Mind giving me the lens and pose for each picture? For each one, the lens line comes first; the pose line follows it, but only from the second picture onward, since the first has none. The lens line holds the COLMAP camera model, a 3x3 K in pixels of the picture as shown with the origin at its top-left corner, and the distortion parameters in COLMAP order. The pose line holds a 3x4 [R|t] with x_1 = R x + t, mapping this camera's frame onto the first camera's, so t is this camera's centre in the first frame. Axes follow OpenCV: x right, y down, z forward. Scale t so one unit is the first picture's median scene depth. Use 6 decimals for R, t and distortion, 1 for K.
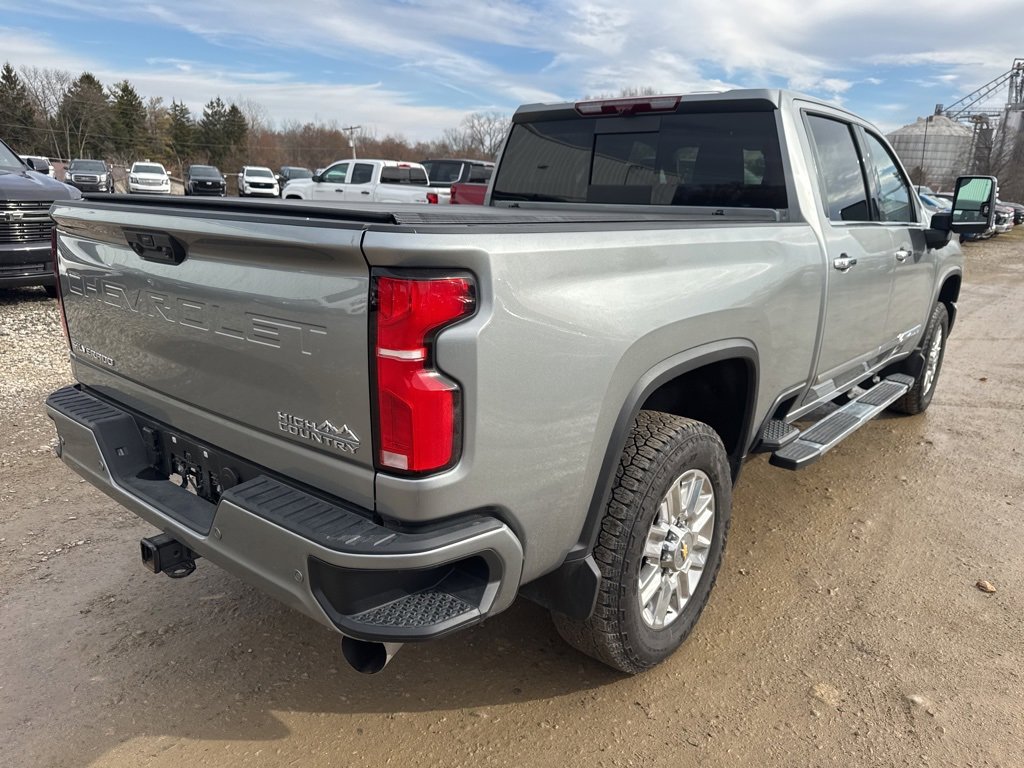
lens RADIAL K [[710.8, 0, 512.0], [0, 710.8, 384.0], [0, 0, 1]] dist [-0.006536, -0.004886]
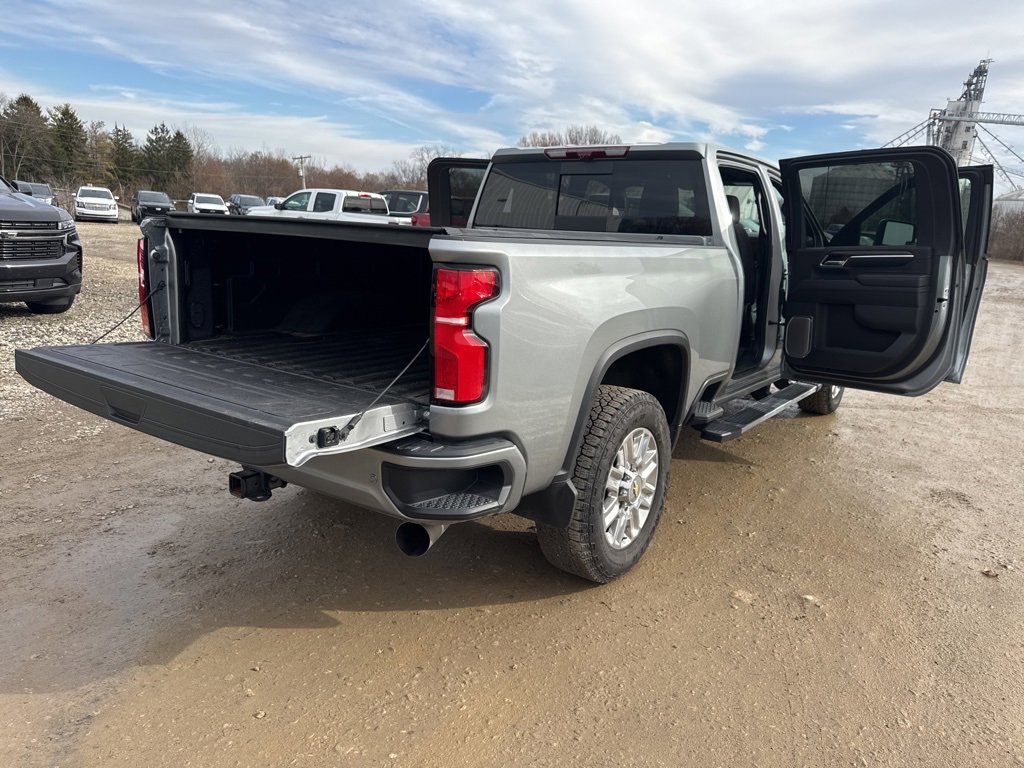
lens RADIAL K [[705.5, 0, 512.0], [0, 705.5, 384.0], [0, 0, 1]] dist [-0.003660, -0.006076]
pose [[0.997373, 0.002231, 0.072407, -0.078873], [0.000749, 0.999155, -0.041101, 0.087968], [-0.072438, 0.041047, 0.996528, -0.283012]]
